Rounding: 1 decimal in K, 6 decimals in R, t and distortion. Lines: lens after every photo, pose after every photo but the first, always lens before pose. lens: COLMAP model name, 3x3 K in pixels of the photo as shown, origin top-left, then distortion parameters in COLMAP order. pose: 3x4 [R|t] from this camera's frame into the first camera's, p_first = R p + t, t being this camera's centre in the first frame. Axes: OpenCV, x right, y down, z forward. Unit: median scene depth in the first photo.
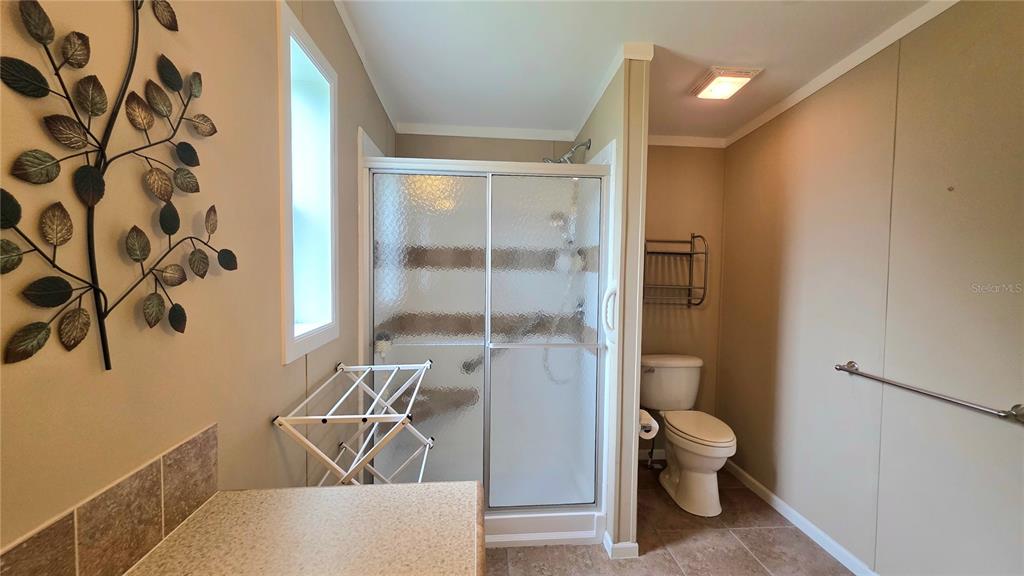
lens RADIAL K [[408.5, 0, 513.7], [0, 408.5, 284.4], [0, 0, 1]] dist [0.000459, 0.000414]
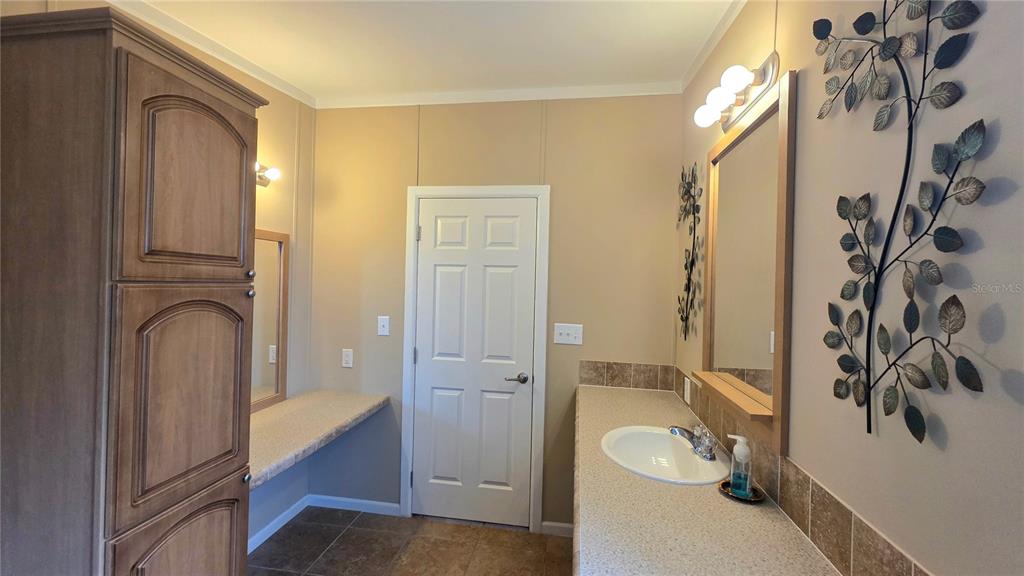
lens RADIAL K [[408.5, 0, 513.7], [0, 408.5, 284.4], [0, 0, 1]] dist [0.000459, 0.000414]
pose [[-0.971022, -0.038632, 0.235848, -0.141568], [-0.027187, 0.998298, 0.051589, -0.248854], [-0.237440, 0.043682, -0.970420, 2.056375]]
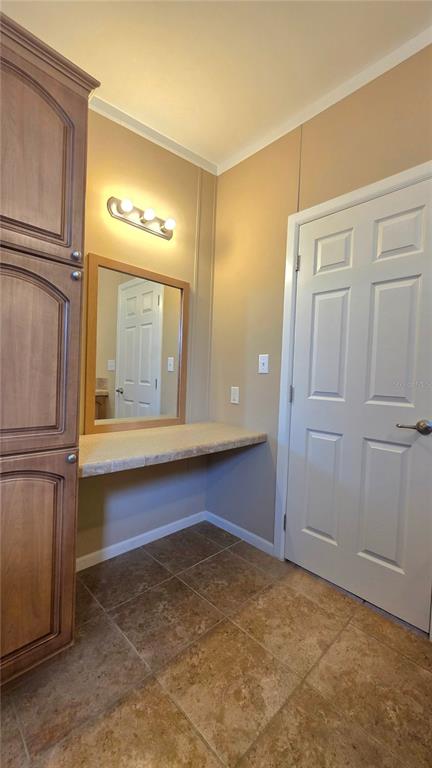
lens RADIAL K [[306.8, 0, 222.7], [0, 306.8, 386.5], [0, 0, 1]] dist [0.002051, 0.000212]
pose [[-0.640631, -0.062116, 0.765332, -0.067642], [-0.012544, 0.997436, 0.070454, 0.341583], [-0.767746, 0.035535, -0.639768, 0.896195]]
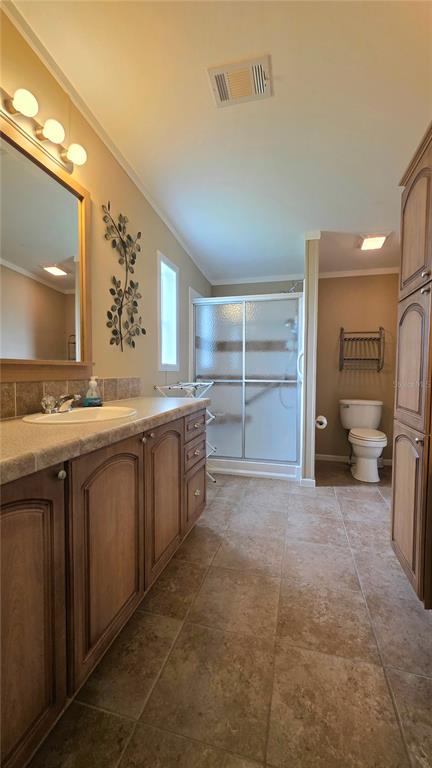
lens RADIAL K [[306.4, 0, 219.4], [0, 306.4, 385.1], [0, 0, 1]] dist [0.000459, 0.000414]
pose [[0.940584, 0.006840, -0.339493, 0.993996], [-0.008324, 0.999961, -0.002915, 0.481085], [0.339460, 0.005568, 0.940604, -1.536463]]
